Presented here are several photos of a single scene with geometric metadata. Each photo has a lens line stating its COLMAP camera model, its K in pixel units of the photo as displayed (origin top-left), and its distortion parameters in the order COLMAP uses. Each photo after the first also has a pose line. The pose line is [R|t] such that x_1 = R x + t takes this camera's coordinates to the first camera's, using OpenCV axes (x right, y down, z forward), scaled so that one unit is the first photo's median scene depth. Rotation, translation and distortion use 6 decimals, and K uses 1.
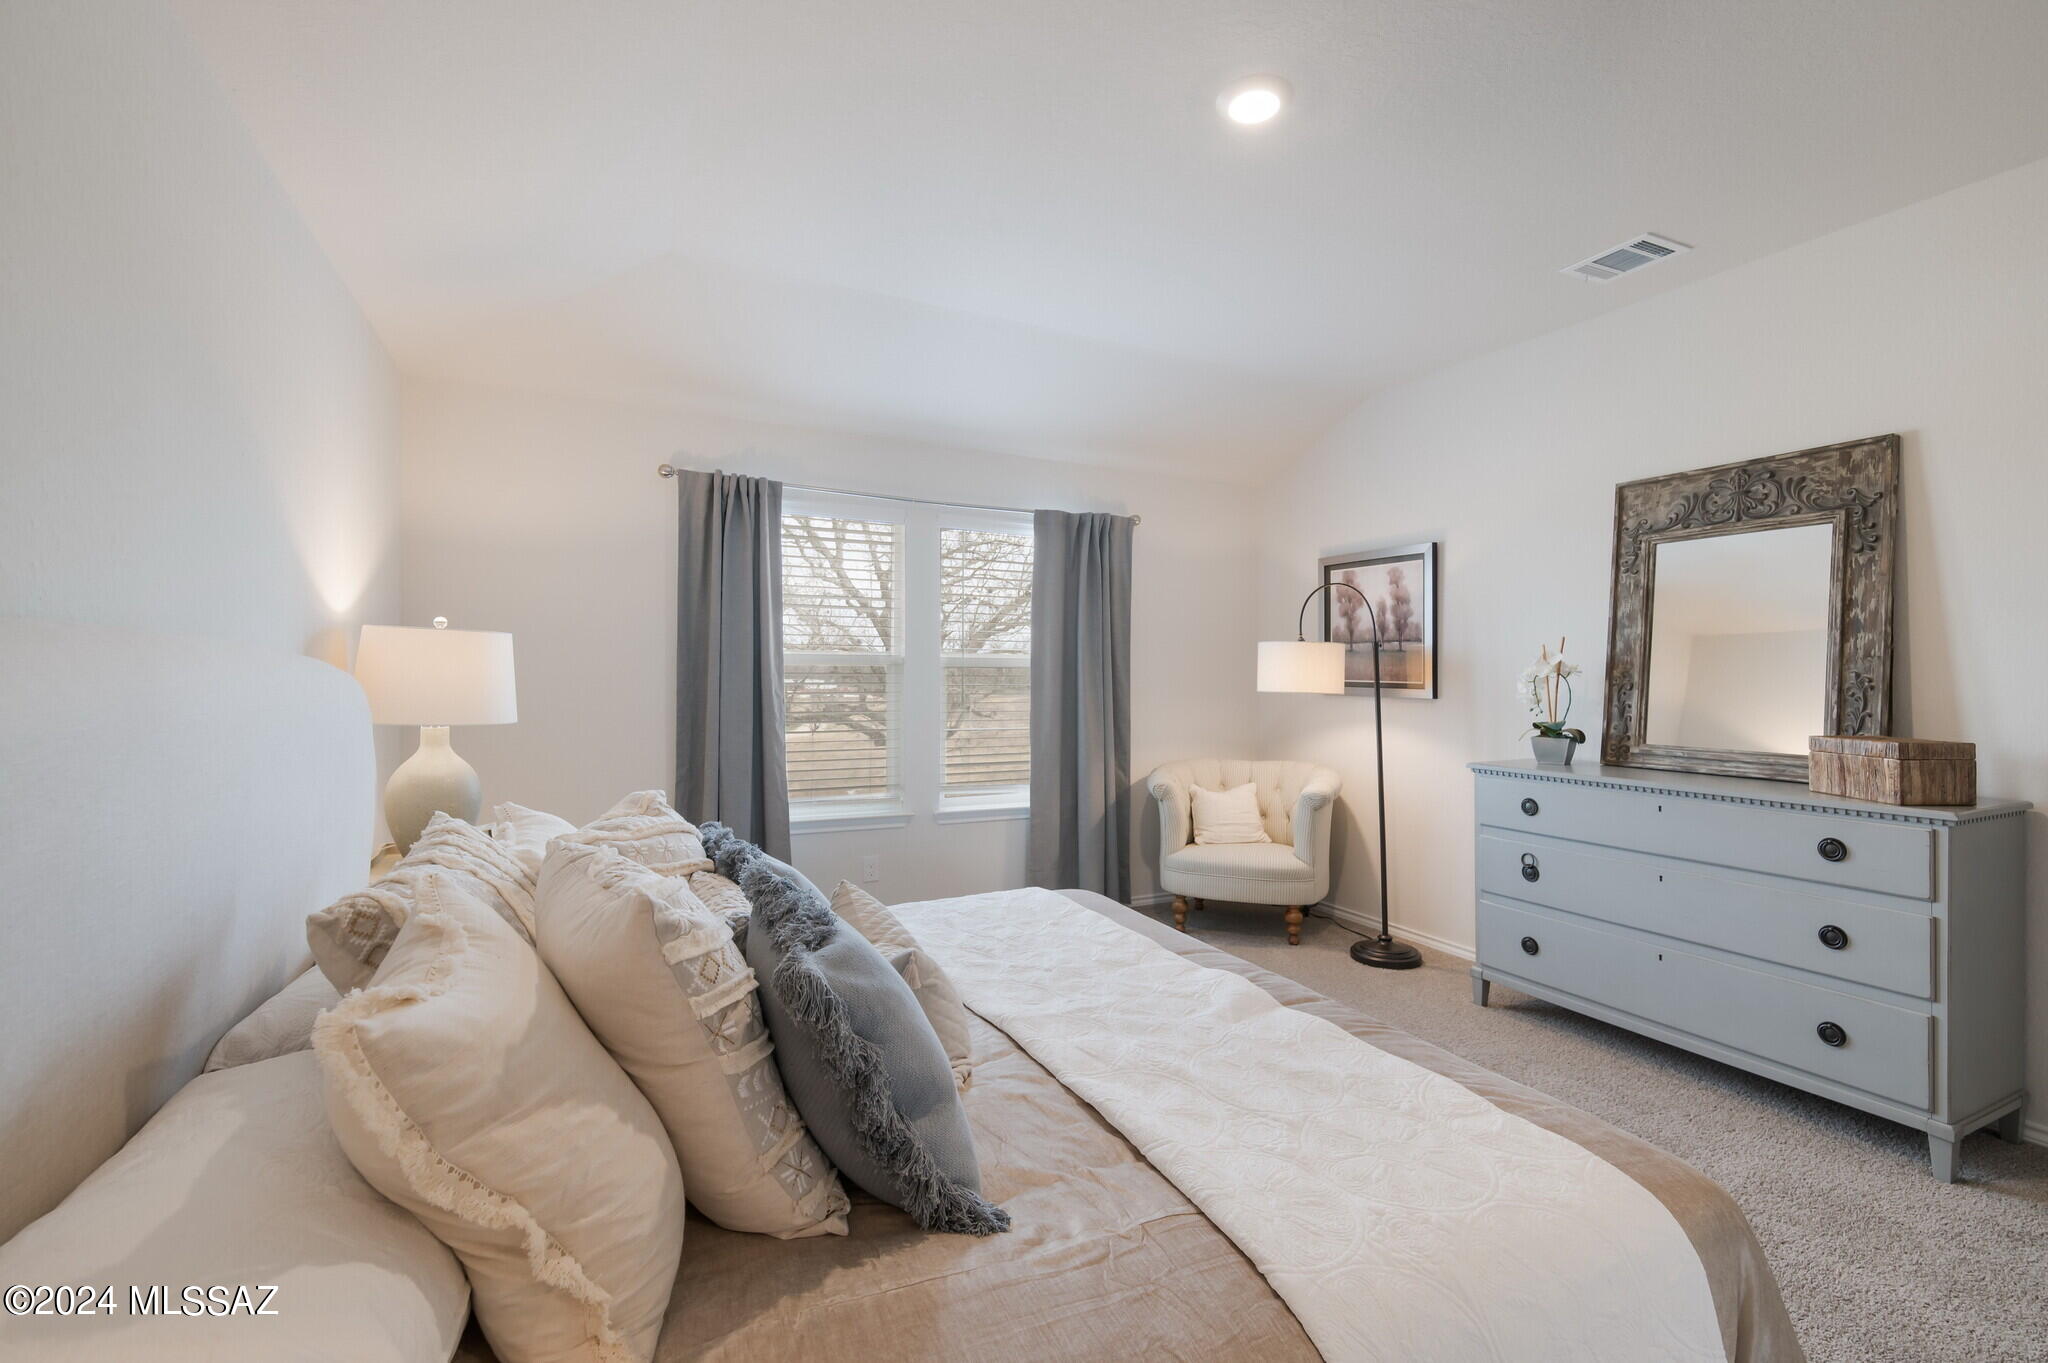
lens RADIAL K [[894.1, 0, 1032.7], [0, 894.1, 678.7], [0, 0, 1]] dist [0.015112, -0.012460]
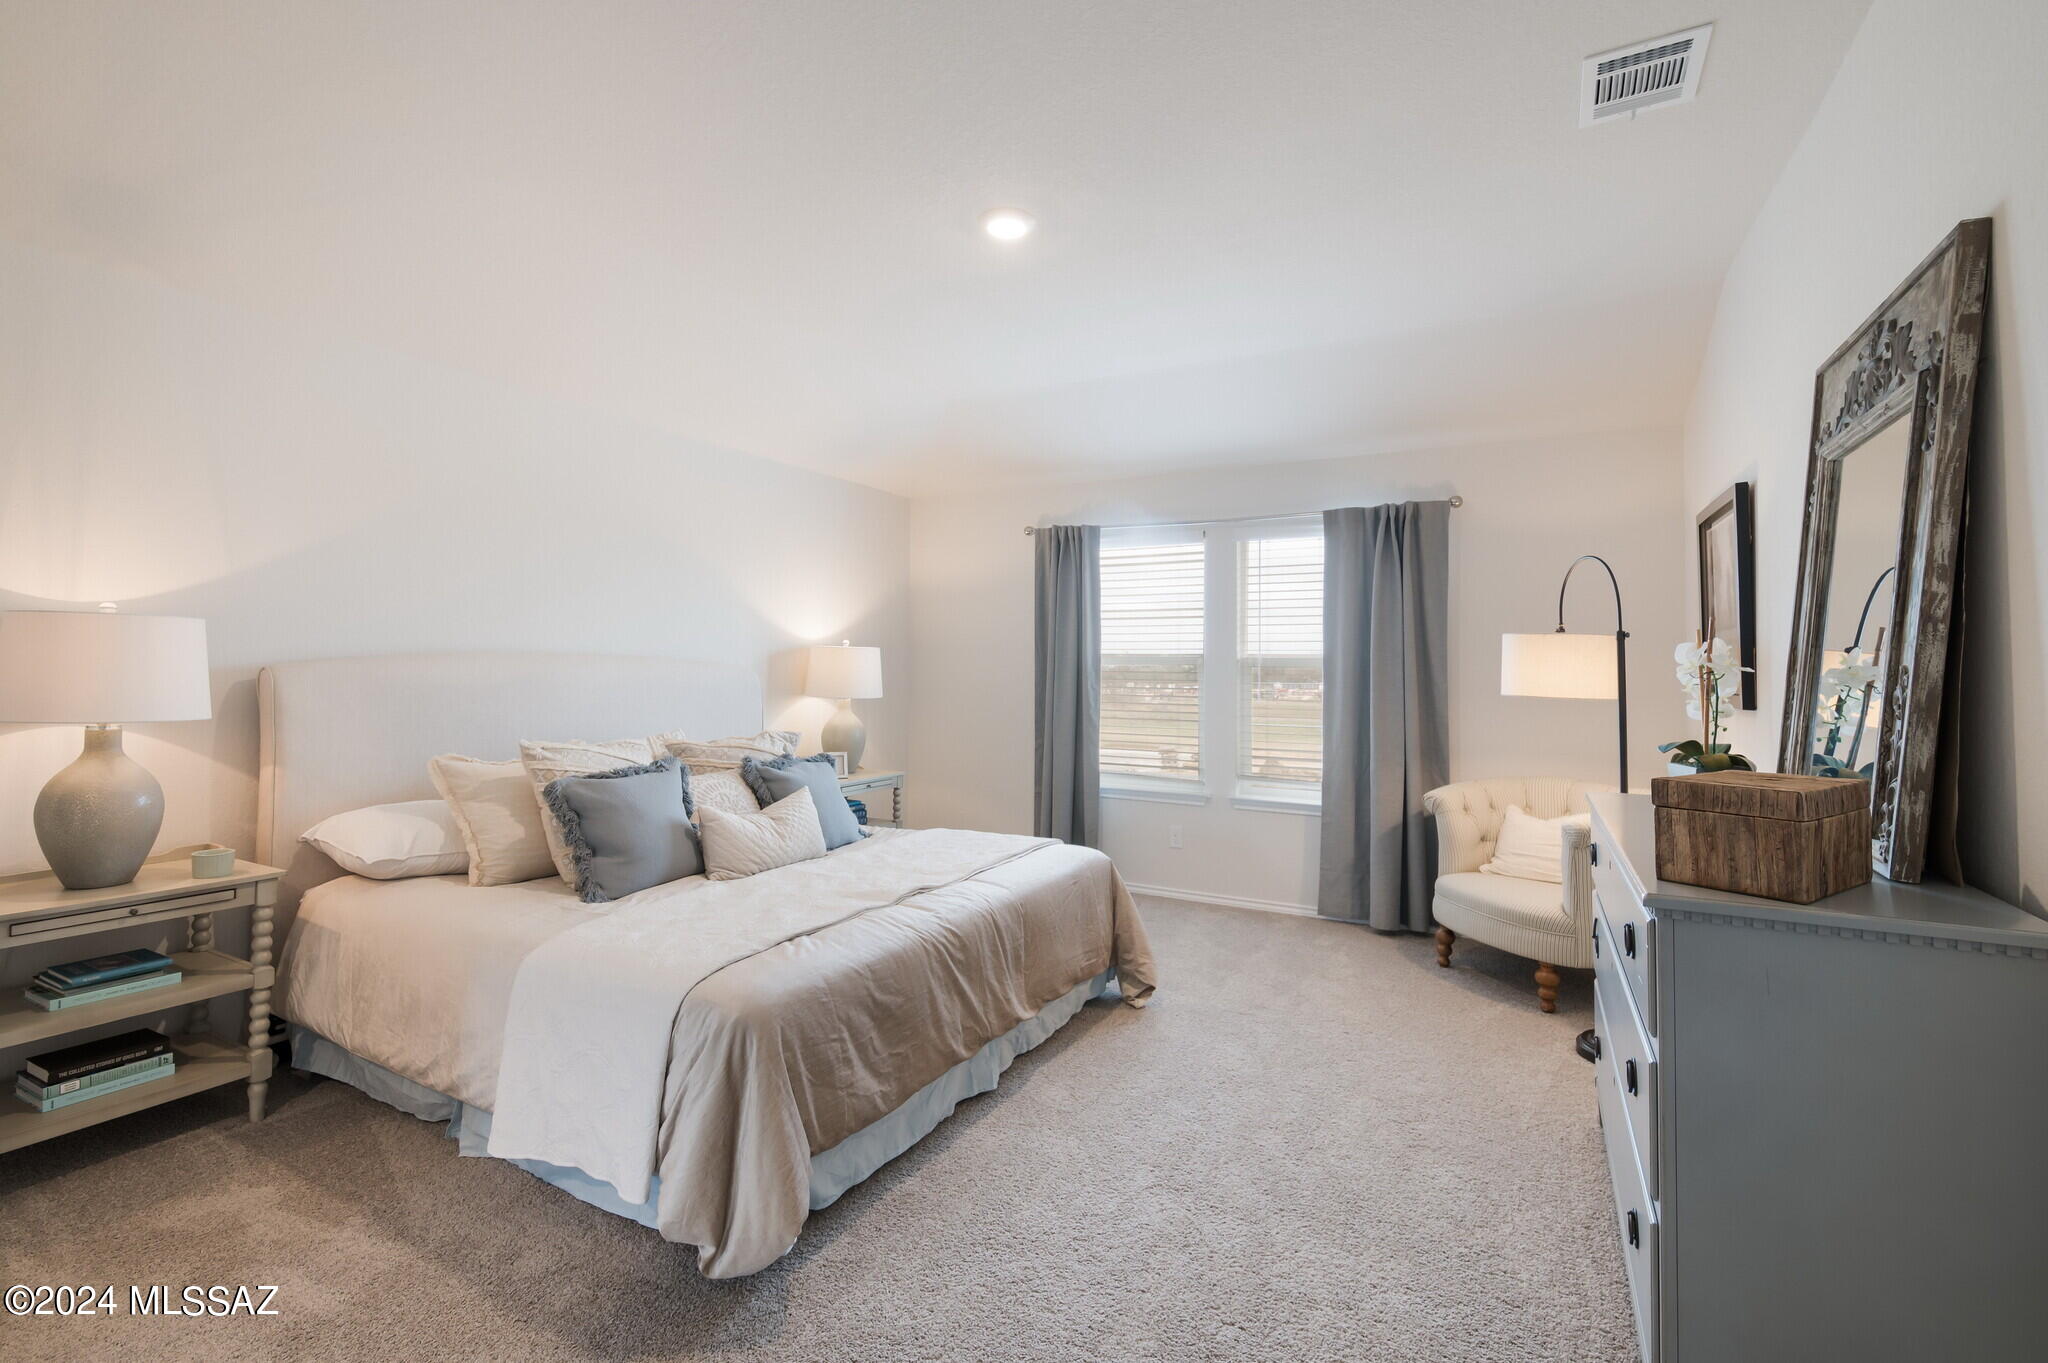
lens RADIAL K [[894.1, 0, 1032.7], [0, 894.1, 678.7], [0, 0, 1]] dist [0.015112, -0.012460]
pose [[0.584968, 0.008747, -0.811009, 0.734212], [-0.012689, 0.999918, 0.001632, 0.003789], [0.810957, 0.009336, 0.585031, 0.168387]]
